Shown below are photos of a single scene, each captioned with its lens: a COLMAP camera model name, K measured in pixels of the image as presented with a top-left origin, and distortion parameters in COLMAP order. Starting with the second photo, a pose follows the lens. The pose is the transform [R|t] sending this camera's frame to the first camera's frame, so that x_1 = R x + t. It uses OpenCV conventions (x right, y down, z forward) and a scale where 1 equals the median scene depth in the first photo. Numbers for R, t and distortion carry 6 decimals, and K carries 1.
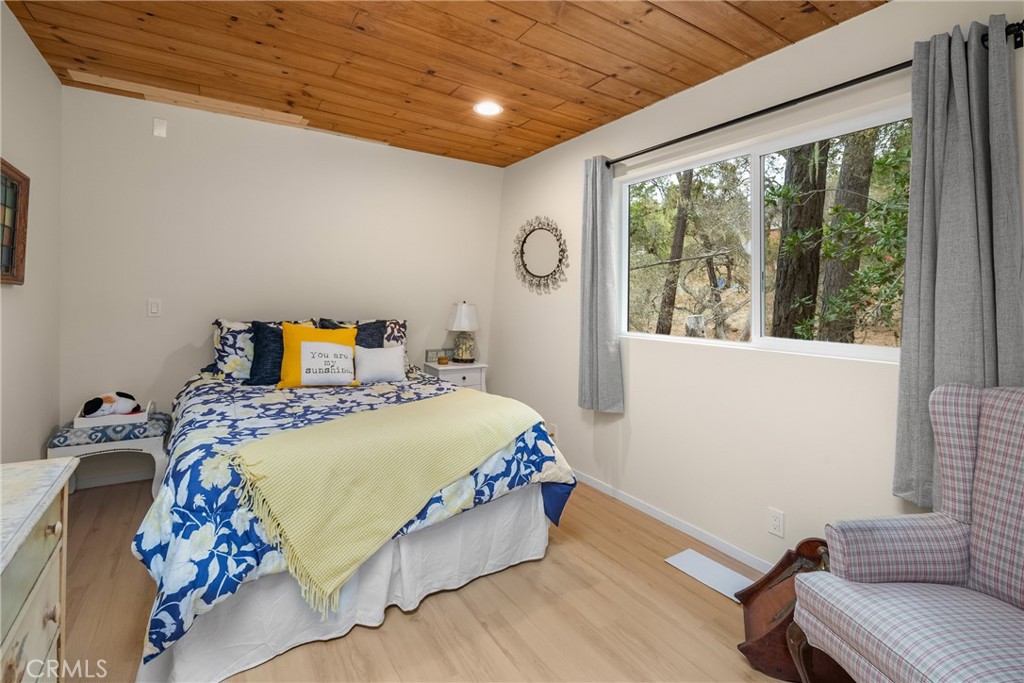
lens RADIAL K [[463.2, 0, 513.0], [0, 463.2, 312.8], [0, 0, 1]] dist [0.002087, 0.000430]
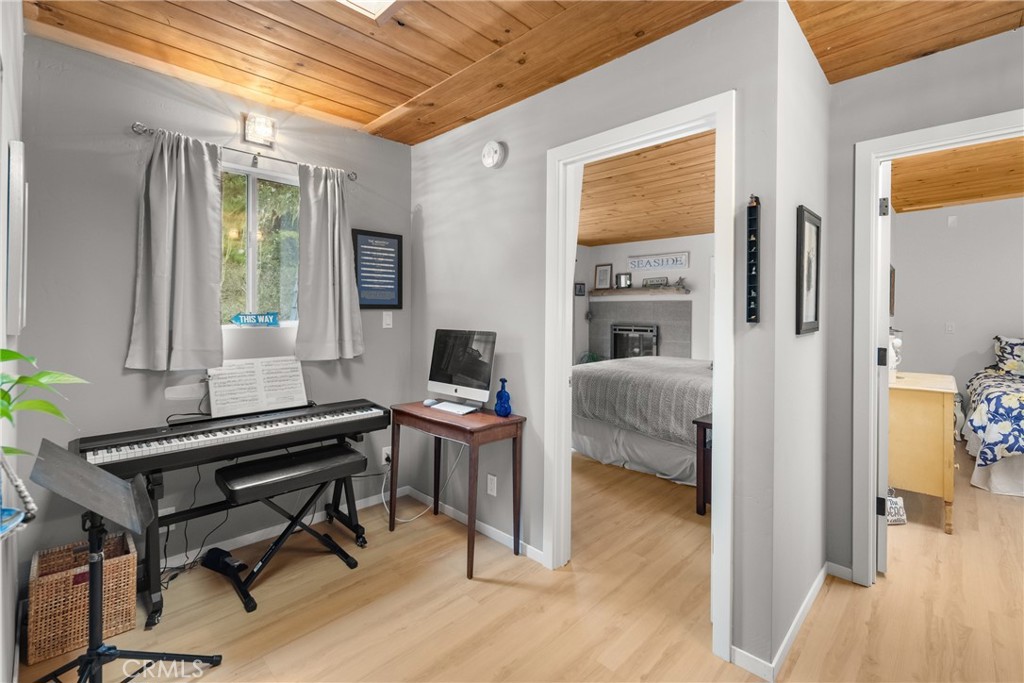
lens RADIAL K [[463.2, 0, 513.0], [0, 463.2, 312.8], [0, 0, 1]] dist [0.002087, 0.000430]
pose [[0.230381, -0.031431, -0.972593, 0.983960], [-0.021865, 0.999059, -0.037466, 0.062991], [0.972855, 0.029897, 0.229477, -1.836616]]
